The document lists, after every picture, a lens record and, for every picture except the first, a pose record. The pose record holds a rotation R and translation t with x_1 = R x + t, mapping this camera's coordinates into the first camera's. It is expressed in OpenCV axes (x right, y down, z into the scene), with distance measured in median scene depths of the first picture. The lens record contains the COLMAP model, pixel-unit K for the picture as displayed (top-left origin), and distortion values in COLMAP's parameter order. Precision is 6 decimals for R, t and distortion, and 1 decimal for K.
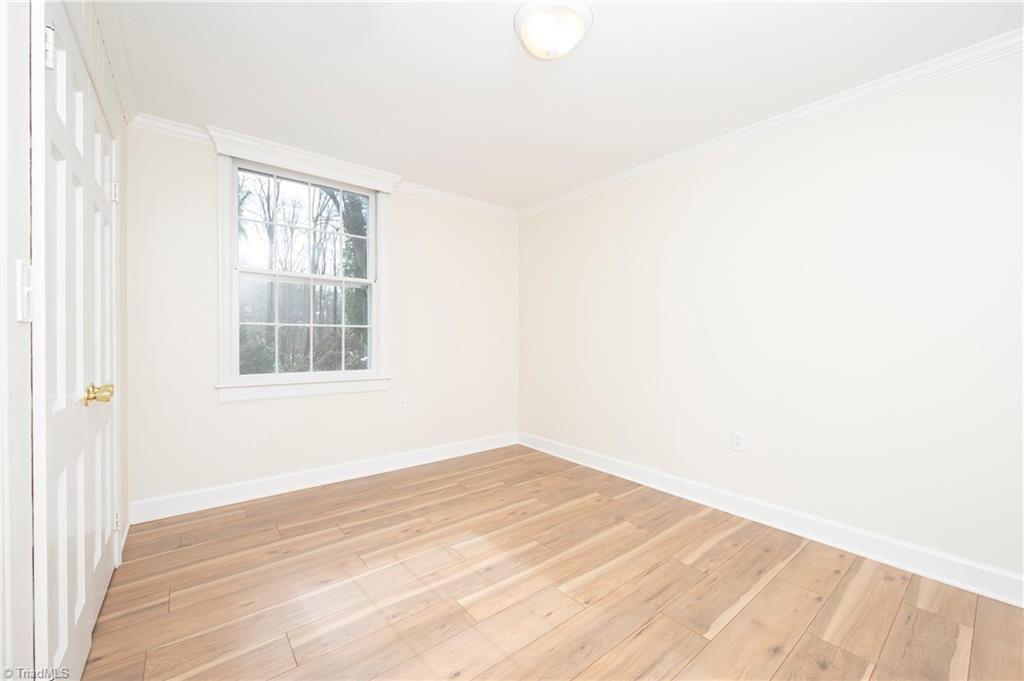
lens RADIAL K [[393.6, 0, 513.2], [0, 393.6, 351.6], [0, 0, 1]] dist [-0.001923, -0.000184]
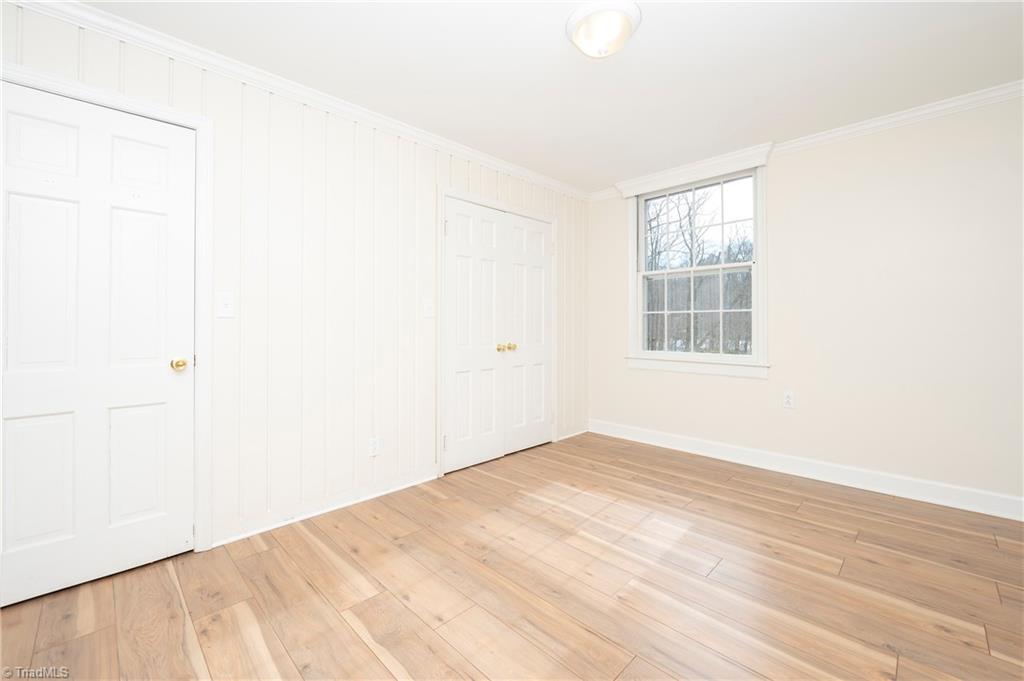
lens RADIAL K [[414.1, 0, 514.3], [0, 414.1, 331.3], [0, 0, 1]] dist [-0.007325, -0.000254]
pose [[0.132417, 0.007125, -0.991168, 0.731617], [-0.029754, 0.999552, 0.003210, 0.002415], [0.990747, 0.029066, 0.132570, 0.387468]]
